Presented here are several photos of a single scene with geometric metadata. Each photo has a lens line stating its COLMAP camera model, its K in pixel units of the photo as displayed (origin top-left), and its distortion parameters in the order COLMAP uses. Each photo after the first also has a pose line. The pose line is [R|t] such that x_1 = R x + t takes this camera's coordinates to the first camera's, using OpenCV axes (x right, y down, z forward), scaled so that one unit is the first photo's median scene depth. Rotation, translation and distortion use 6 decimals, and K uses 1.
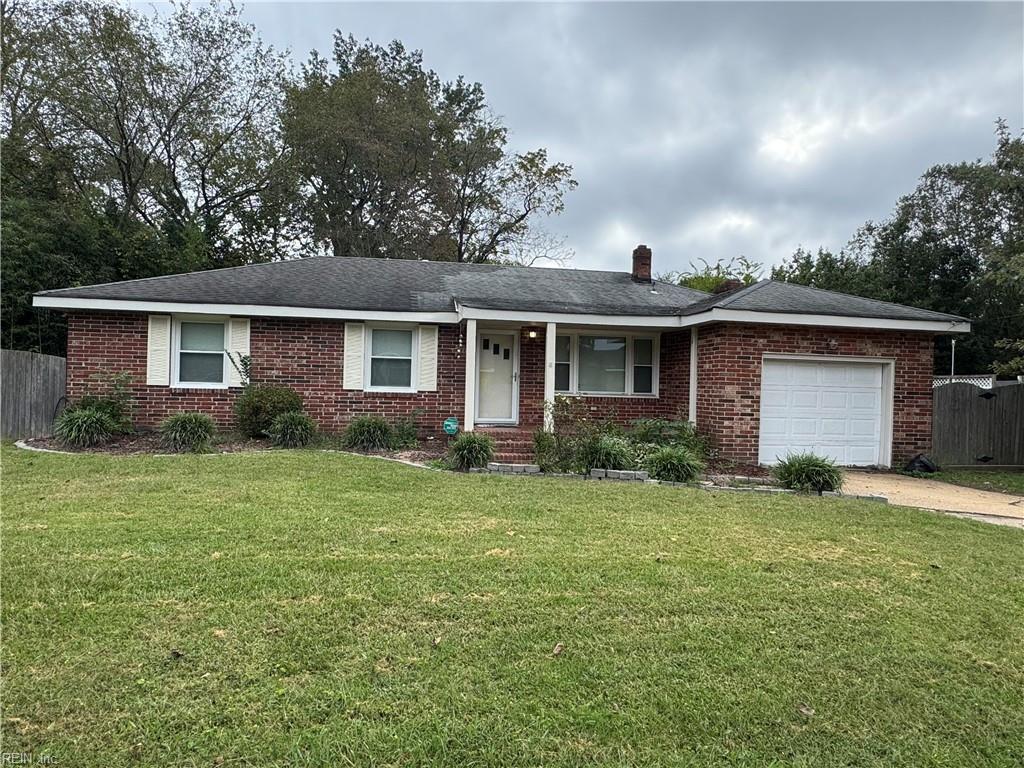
lens RADIAL K [[640.3, 0, 512.0], [0, 640.3, 384.0], [0, 0, 1]] dist [-0.001110, -0.000032]
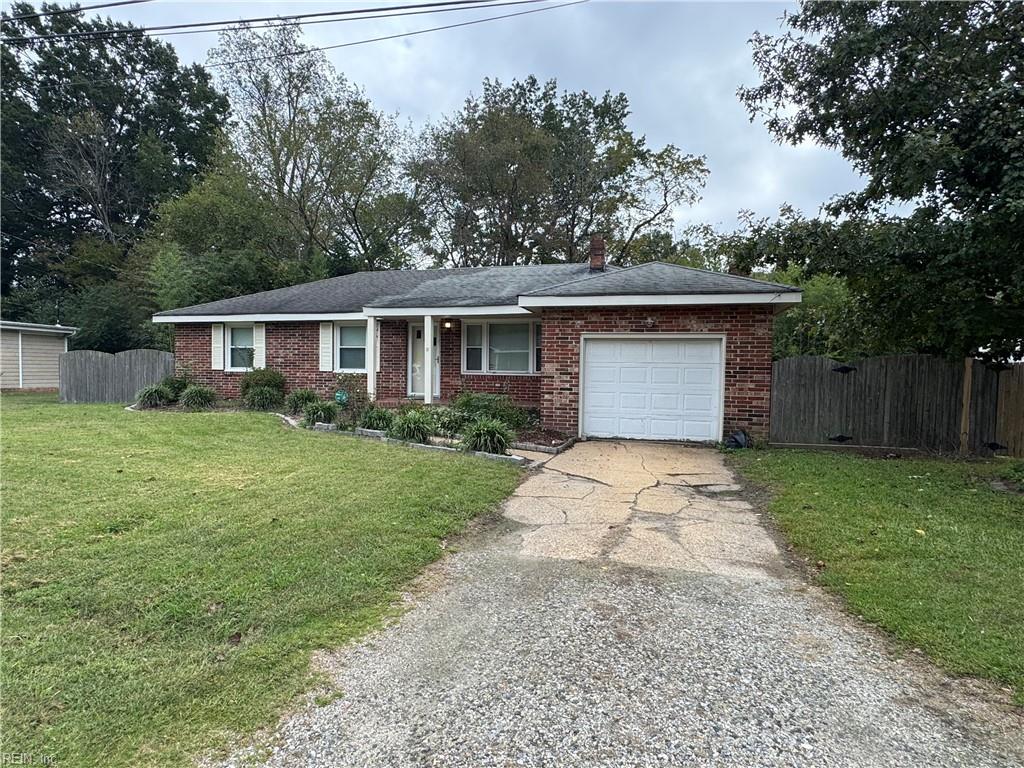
lens RADIAL K [[578.0, 0, 512.0], [0, 578.0, 384.0], [0, 0, 1]] dist [-0.000350, -0.002503]
pose [[0.904623, -0.002148, -0.426208, 0.677778], [0.012039, 0.999717, 0.020516, 0.016145], [0.426043, -0.023690, 0.904393, 0.047891]]
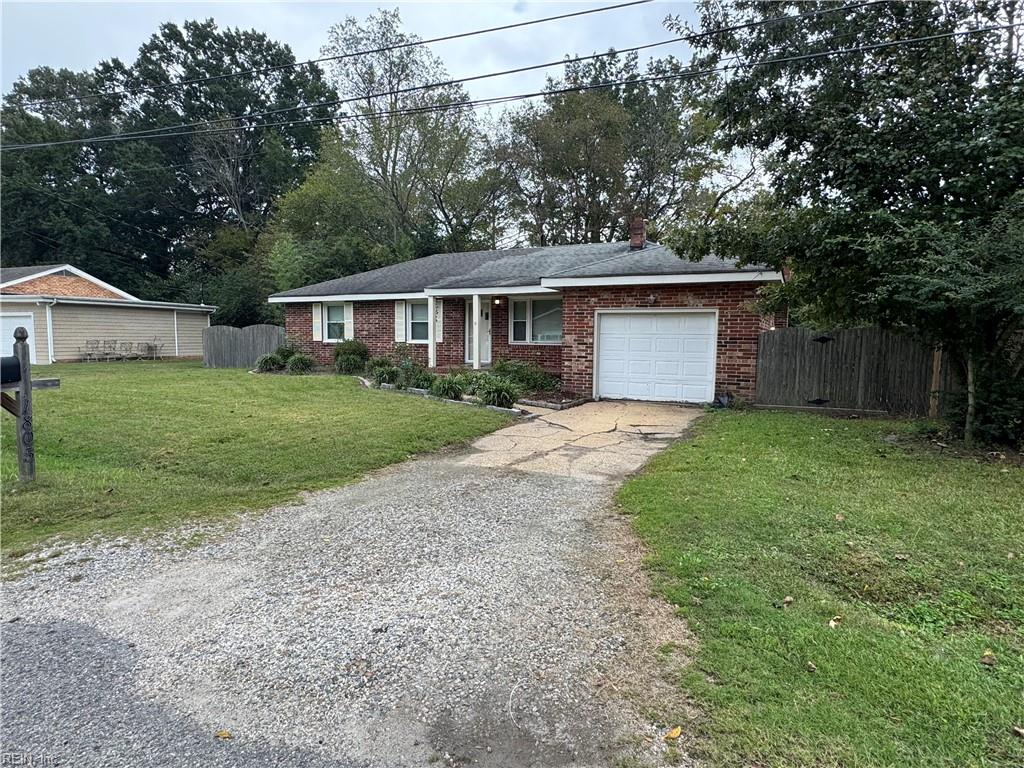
lens RADIAL K [[578.0, 0, 512.0], [0, 578.0, 384.0], [0, 0, 1]] dist [-0.000350, -0.002503]
pose [[0.811181, 0.029218, -0.584065, 0.897306], [0.015035, 0.997379, 0.070775, 0.016151], [0.584602, -0.066193, 0.808616, -0.039262]]
